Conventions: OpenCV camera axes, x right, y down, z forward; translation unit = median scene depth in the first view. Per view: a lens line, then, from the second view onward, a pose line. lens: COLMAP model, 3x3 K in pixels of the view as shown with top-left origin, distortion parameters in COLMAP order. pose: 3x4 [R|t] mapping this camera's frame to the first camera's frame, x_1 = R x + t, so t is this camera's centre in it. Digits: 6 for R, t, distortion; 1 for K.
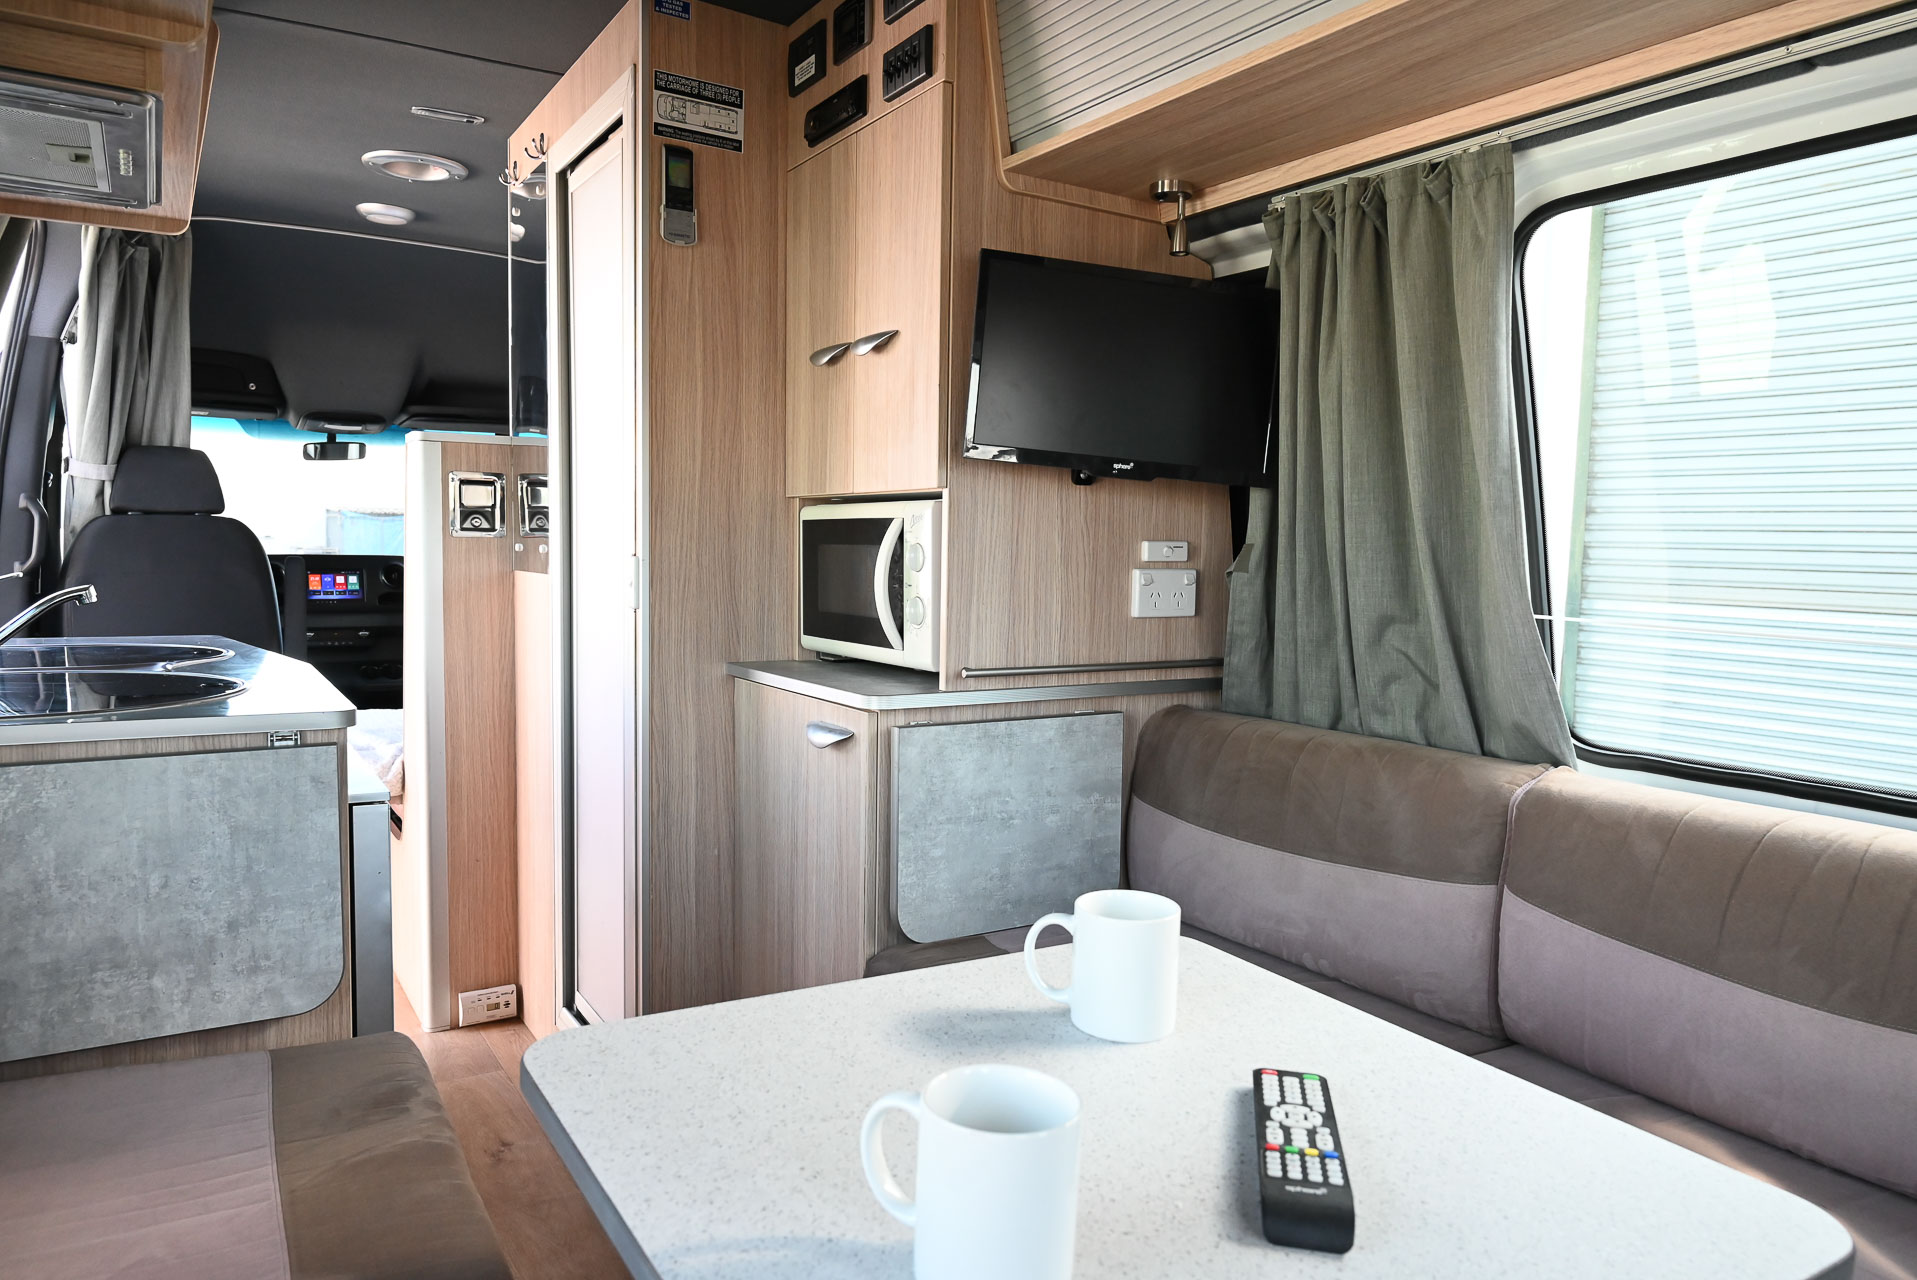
lens RADIAL K [[1269.8, 0, 958.5], [0, 1269.8, 640.0], [0, 0, 1]] dist [-0.001589, -0.004420]
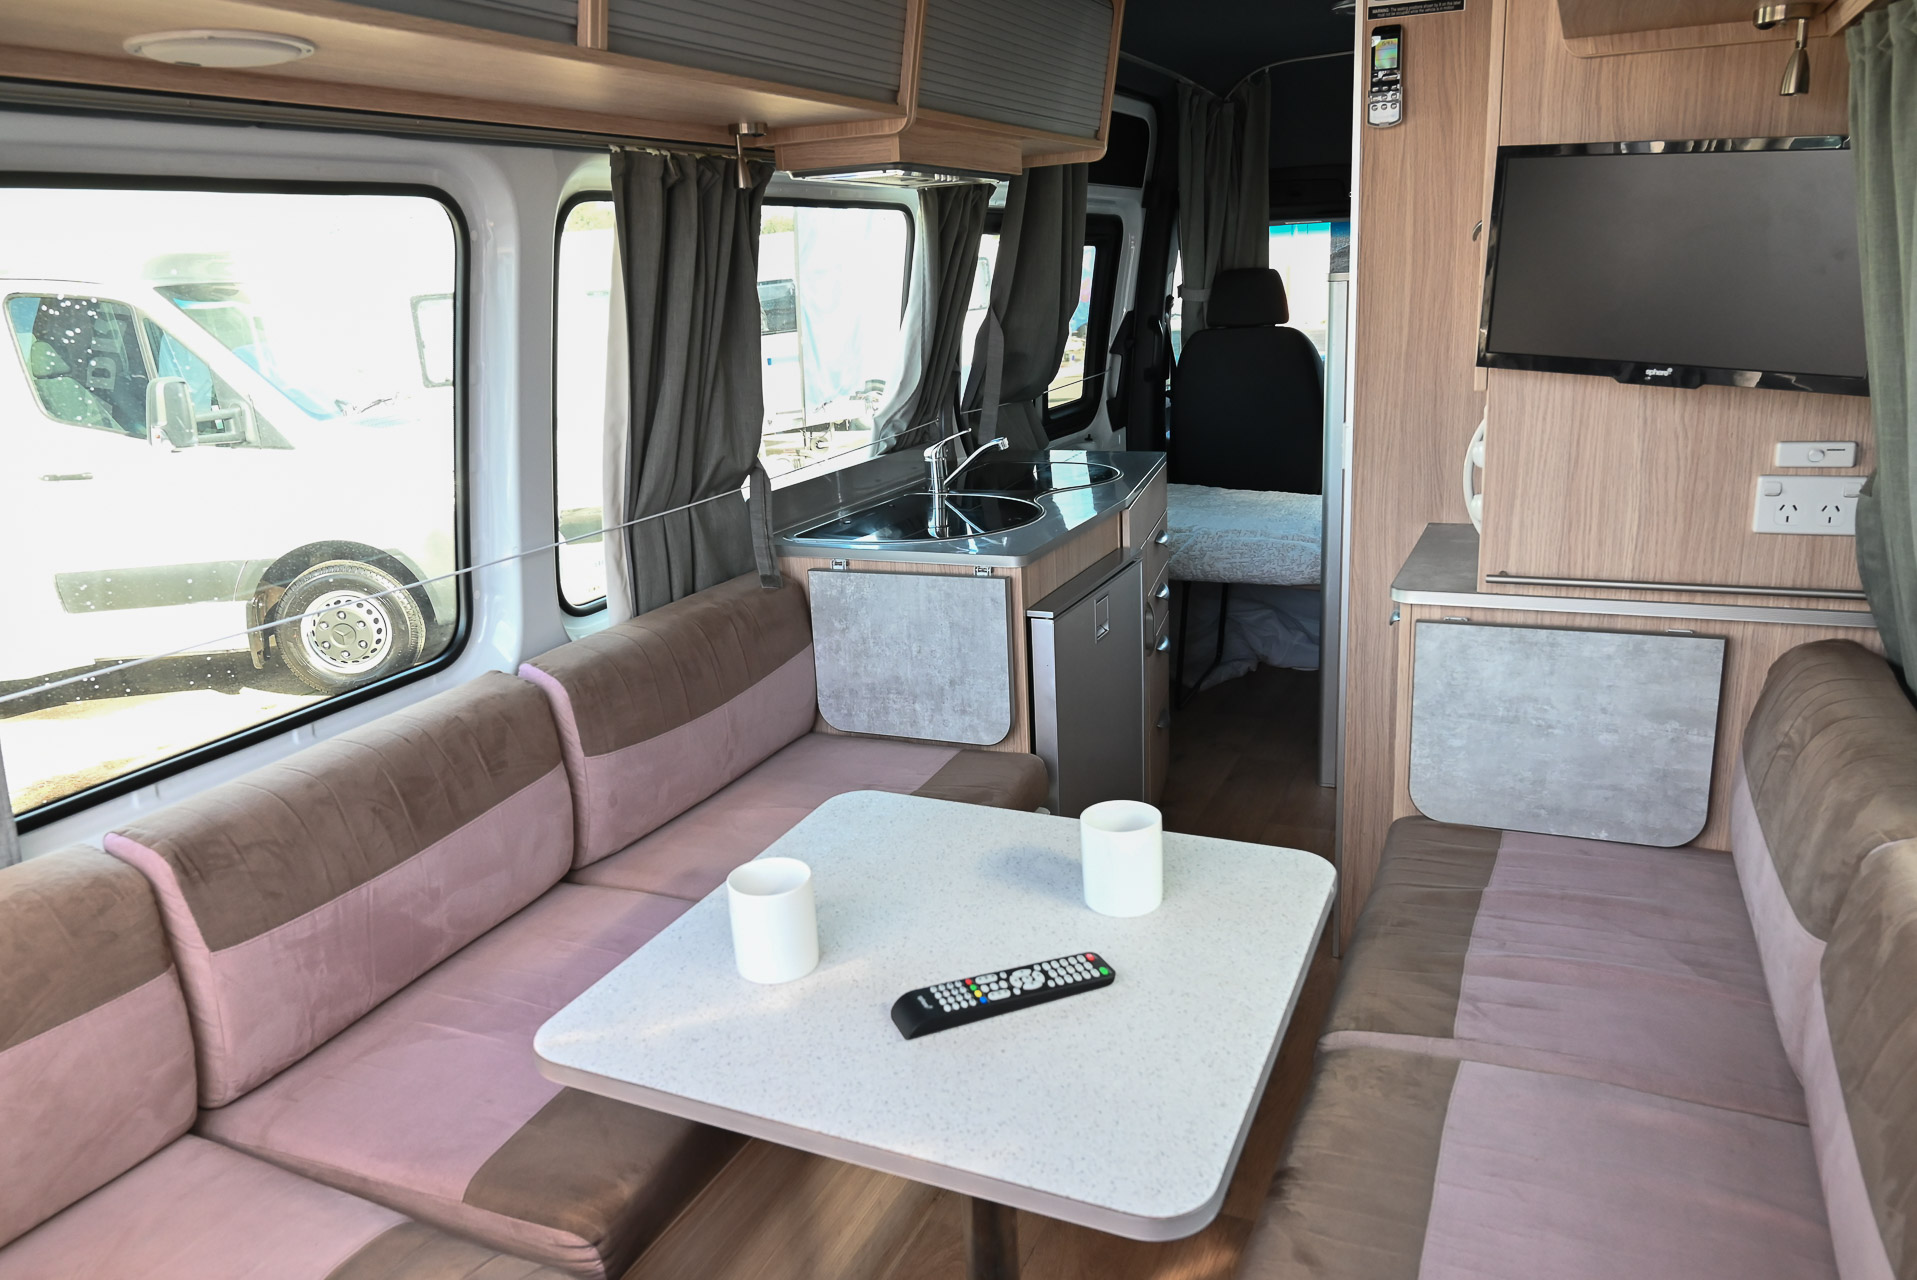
lens RADIAL K [[1313.2, 0, 958.5], [0, 1313.2, 640.0], [0, 0, 1]] dist [0.018833, -0.006290]
pose [[0.567744, 0.175176, -0.804351, 0.606541], [-0.004659, 0.977764, 0.209655, -0.141064], [0.823192, -0.115283, 0.555936, 0.065077]]
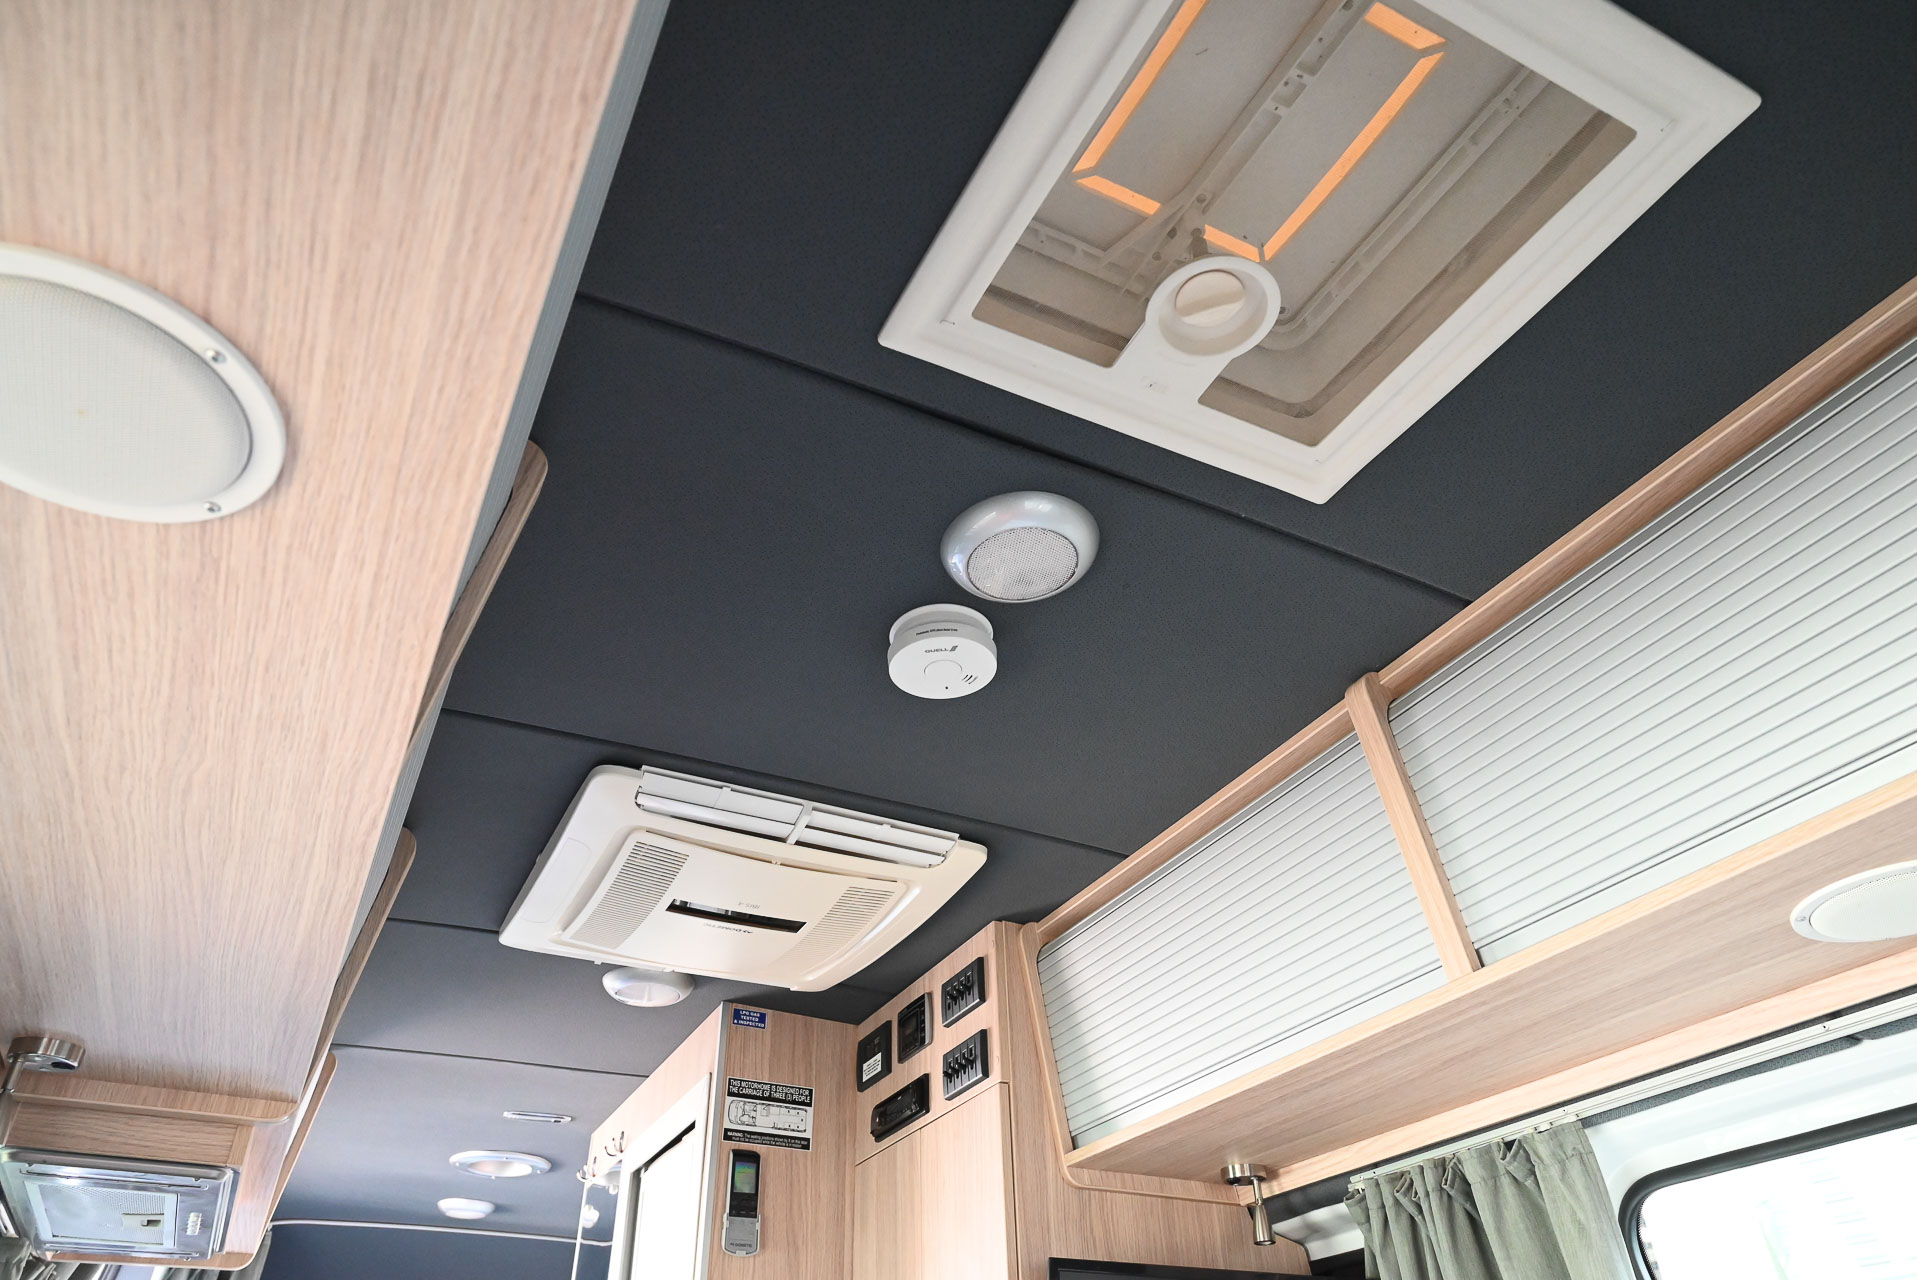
lens RADIAL K [[1269.8, 0, 958.5], [0, 1269.8, 640.0], [0, 0, 1]] dist [-0.001589, -0.004420]
pose [[0.995349, -0.084621, -0.046029, 0.030589], [0.035478, 0.766265, -0.641545, -0.054027], [0.089559, 0.636928, 0.765703, -0.013925]]
